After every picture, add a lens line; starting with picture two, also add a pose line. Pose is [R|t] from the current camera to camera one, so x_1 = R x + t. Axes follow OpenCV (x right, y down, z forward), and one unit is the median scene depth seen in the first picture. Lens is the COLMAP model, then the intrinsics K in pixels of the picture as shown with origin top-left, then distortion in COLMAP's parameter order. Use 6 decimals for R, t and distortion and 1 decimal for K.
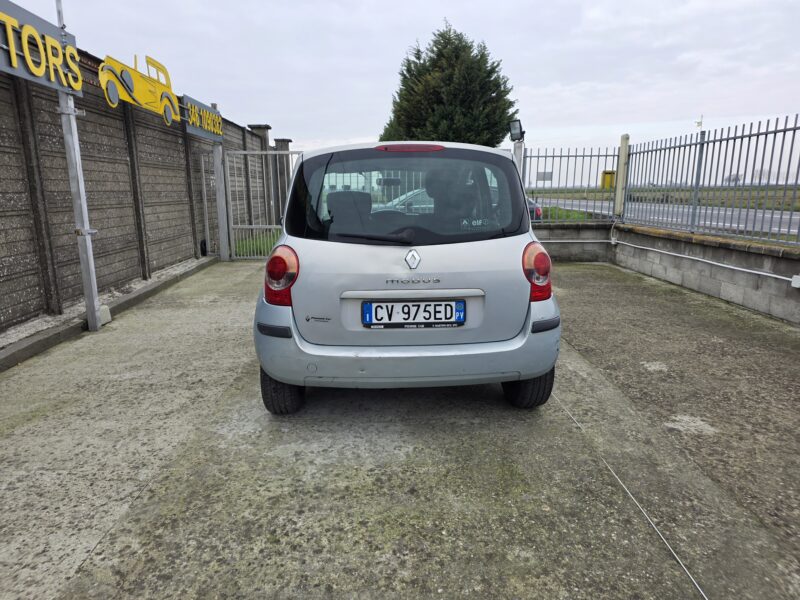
lens RADIAL K [[528.0, 0, 386.2], [0, 528.0, 298.4], [0, 0, 1]] dist [0.032739, 0.000443]
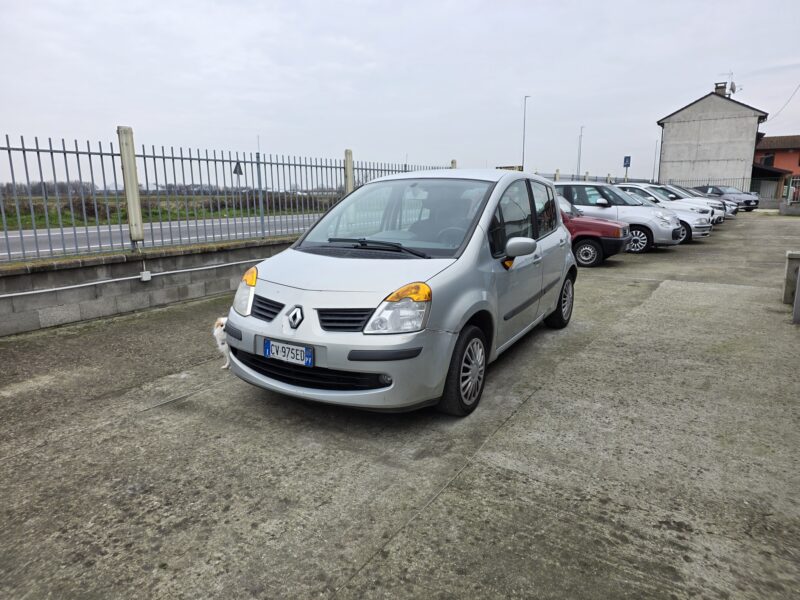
lens RADIAL K [[528.0, 0, 386.2], [0, 528.0, 298.4], [0, 0, 1]] dist [0.032739, 0.000443]
pose [[-0.825336, -0.099960, 0.555723, -0.402832], [0.126199, 0.926652, 0.354105, -0.333605], [-0.550358, 0.362387, -0.752184, 1.527960]]
